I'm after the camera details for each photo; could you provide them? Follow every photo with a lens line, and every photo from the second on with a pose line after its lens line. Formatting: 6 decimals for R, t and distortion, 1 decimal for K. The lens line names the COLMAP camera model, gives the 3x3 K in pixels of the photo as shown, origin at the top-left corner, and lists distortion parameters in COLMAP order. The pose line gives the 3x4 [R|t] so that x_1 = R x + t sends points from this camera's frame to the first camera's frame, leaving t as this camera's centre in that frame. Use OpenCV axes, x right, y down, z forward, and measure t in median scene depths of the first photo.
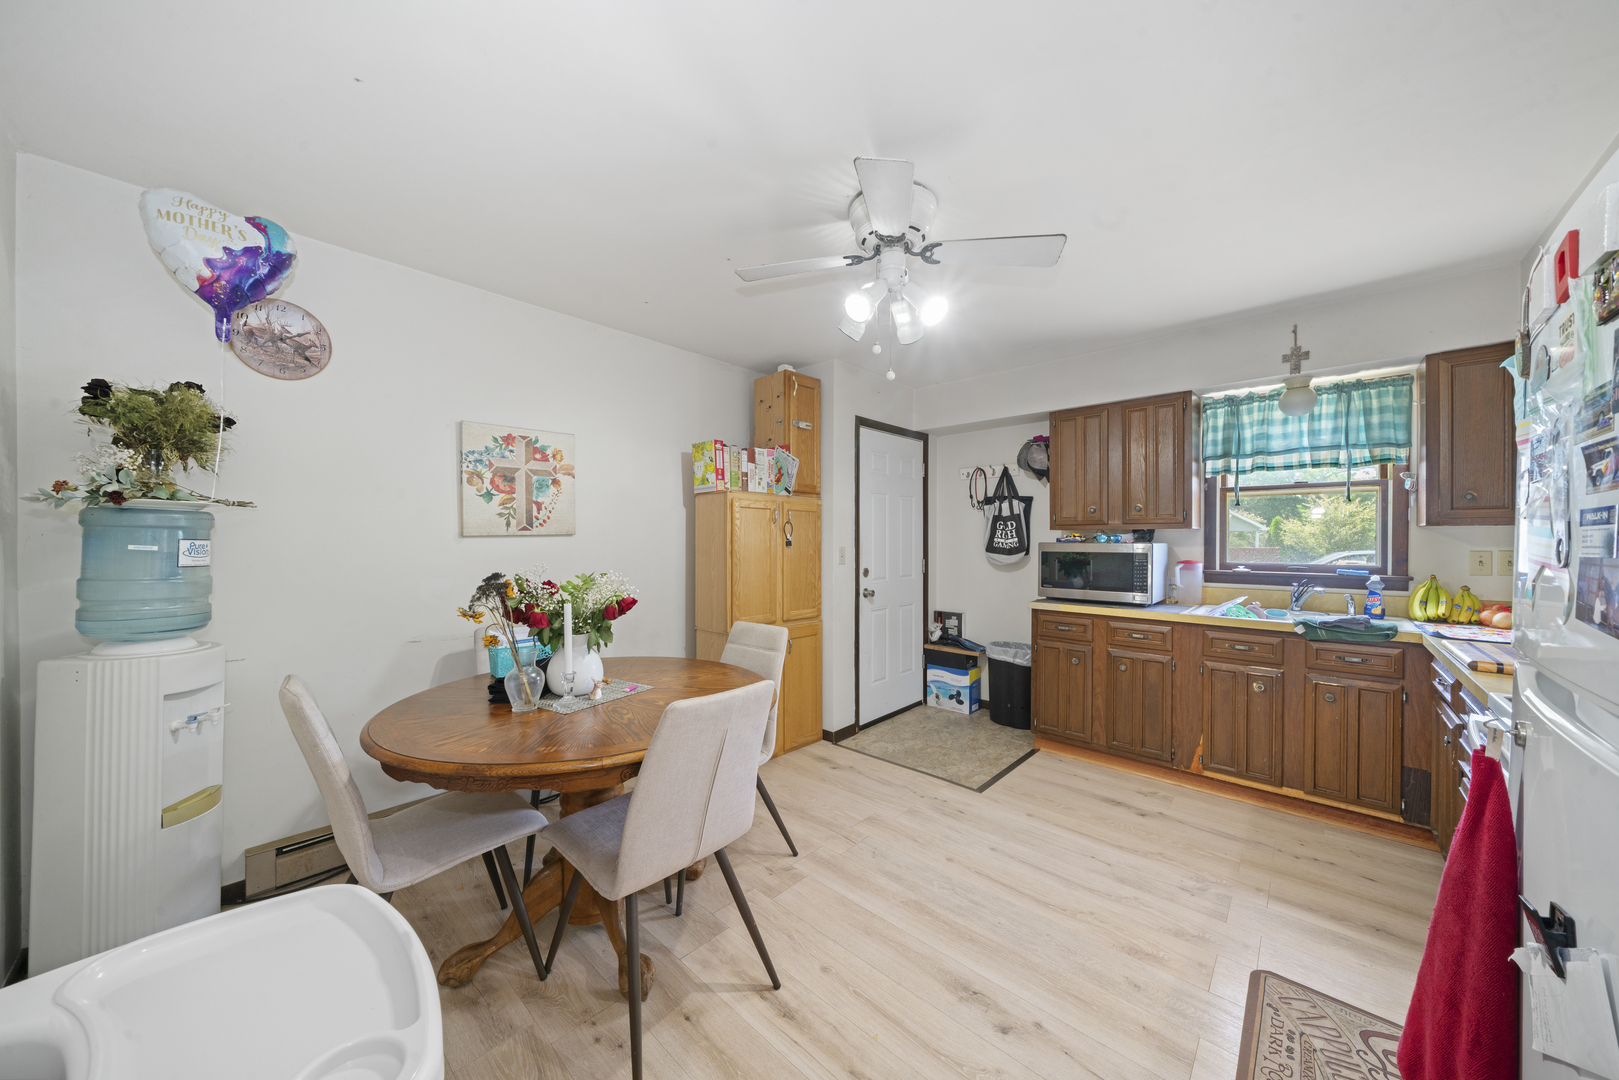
lens RADIAL K [[556.2, 0, 806.4], [0, 556.2, 537.9], [0, 0, 1]] dist [0.000597, 0.000026]
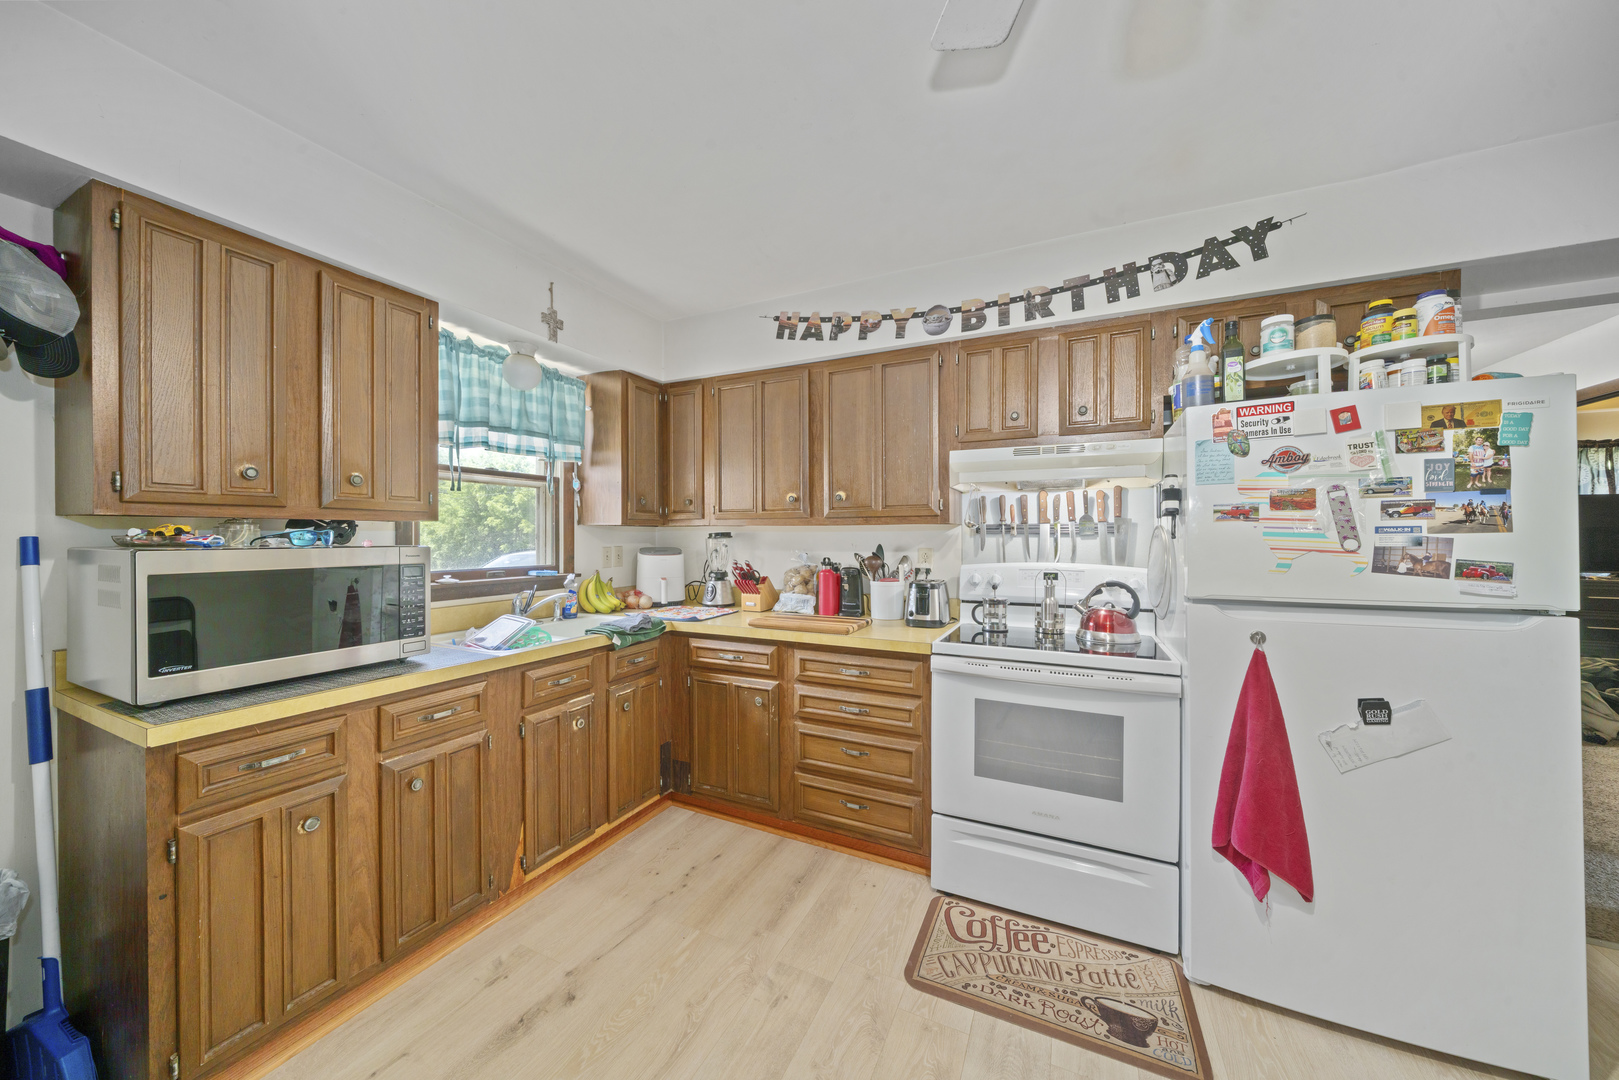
lens RADIAL K [[556.2, 0, 806.3], [0, 556.2, 536.8], [0, 0, 1]] dist [0.000597, 0.000026]
pose [[-0.286590, -0.010403, 0.957997, -0.040179], [-0.001674, 0.999945, 0.010358, -0.008497], [-0.958052, 0.001365, -0.286592, 0.857673]]
